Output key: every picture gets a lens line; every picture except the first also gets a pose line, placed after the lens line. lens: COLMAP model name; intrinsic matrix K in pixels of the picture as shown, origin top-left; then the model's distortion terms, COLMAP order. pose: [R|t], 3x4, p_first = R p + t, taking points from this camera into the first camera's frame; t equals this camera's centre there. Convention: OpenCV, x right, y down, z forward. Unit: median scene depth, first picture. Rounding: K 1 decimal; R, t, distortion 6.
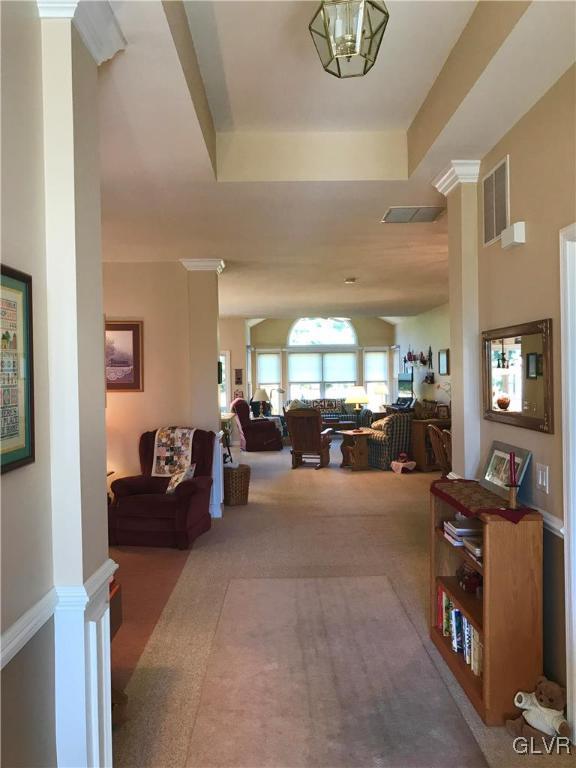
lens RADIAL K [[646.9, 0, 288.3], [0, 646.9, 383.7], [0, 0, 1]] dist [0.056357, -0.078541]
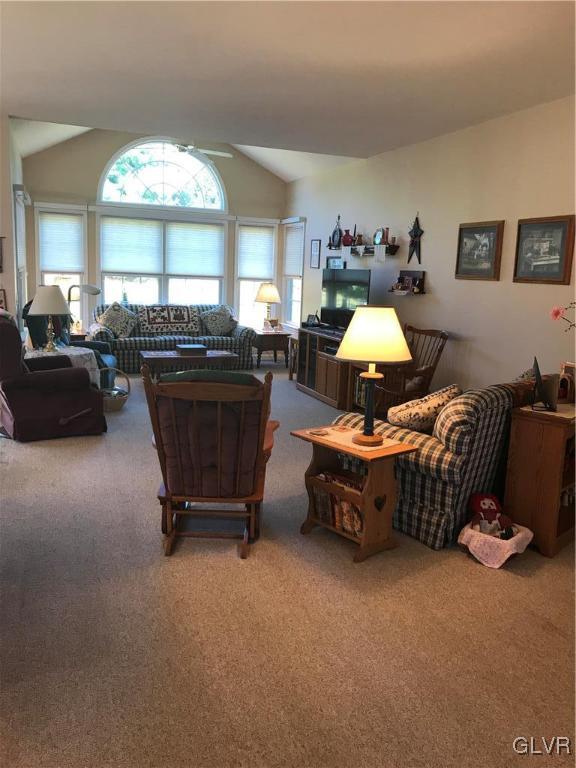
lens RADIAL K [[646.9, 0, 301.1], [0, 646.9, 384.1], [0, 0, 1]] dist [0.056357, -0.078541]
pose [[0.942565, -0.001680, 0.334018, -0.024229], [-0.054130, 0.986001, 0.157708, -0.004285], [-0.329607, -0.166730, 0.929280, 0.427397]]
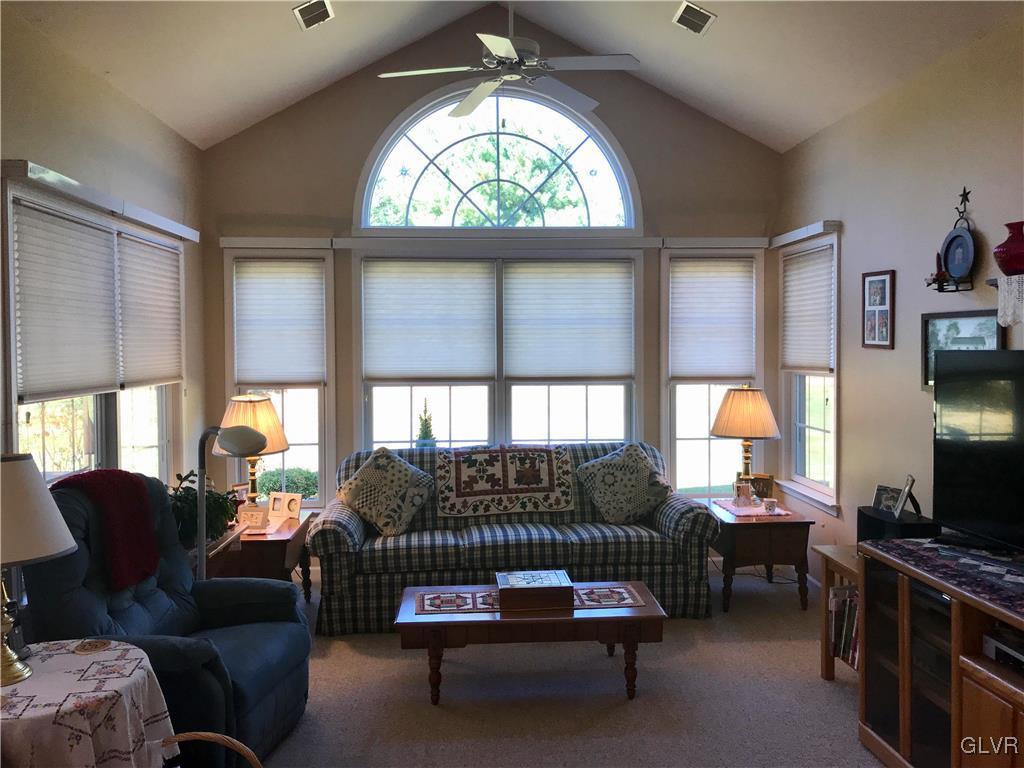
lens RADIAL K [[862.5, 0, 506.4], [0, 862.5, 379.0], [0, 0, 1]] dist [0.056357, -0.078541]
pose [[0.999364, 0.008949, 0.034514, 0.044957], [-0.009939, 0.999541, 0.028624, -0.011966], [-0.034242, -0.028949, 0.998994, 0.681569]]
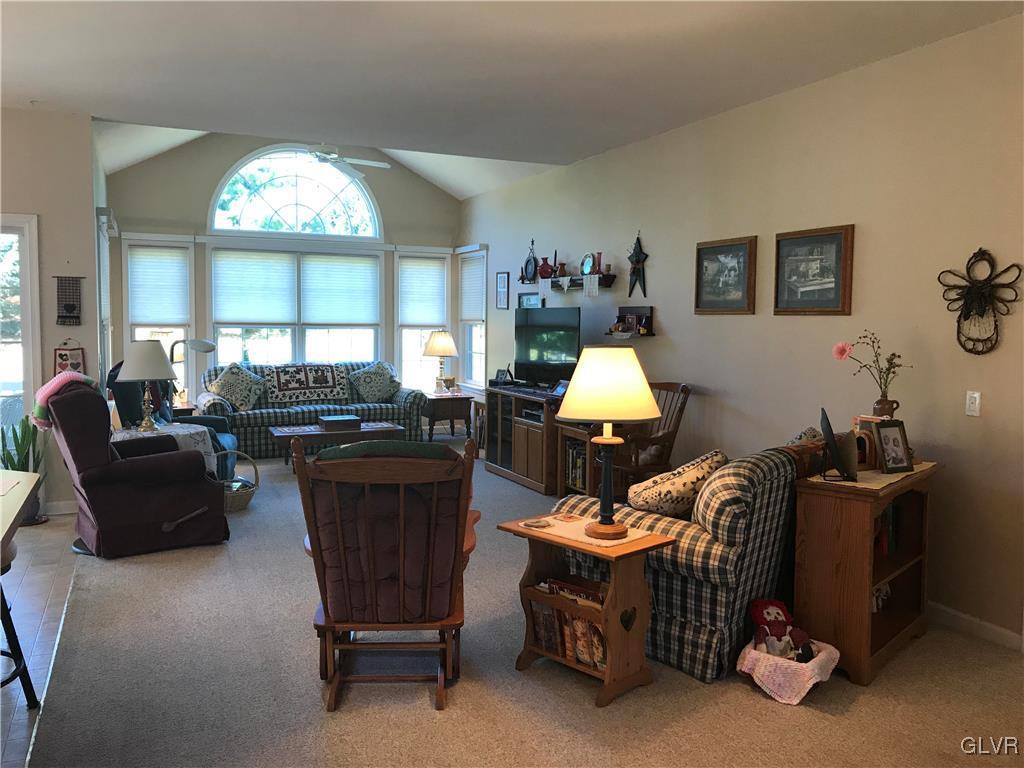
lens RADIAL K [[862.5, 0, 520.2], [0, 862.5, 381.1], [0, 0, 1]] dist [0.056357, -0.078541]
pose [[0.924010, -0.000226, 0.382367, -0.029803], [-0.023016, 0.998154, 0.056210, -0.000468], [-0.381674, -0.060739, 0.922299, 0.435199]]
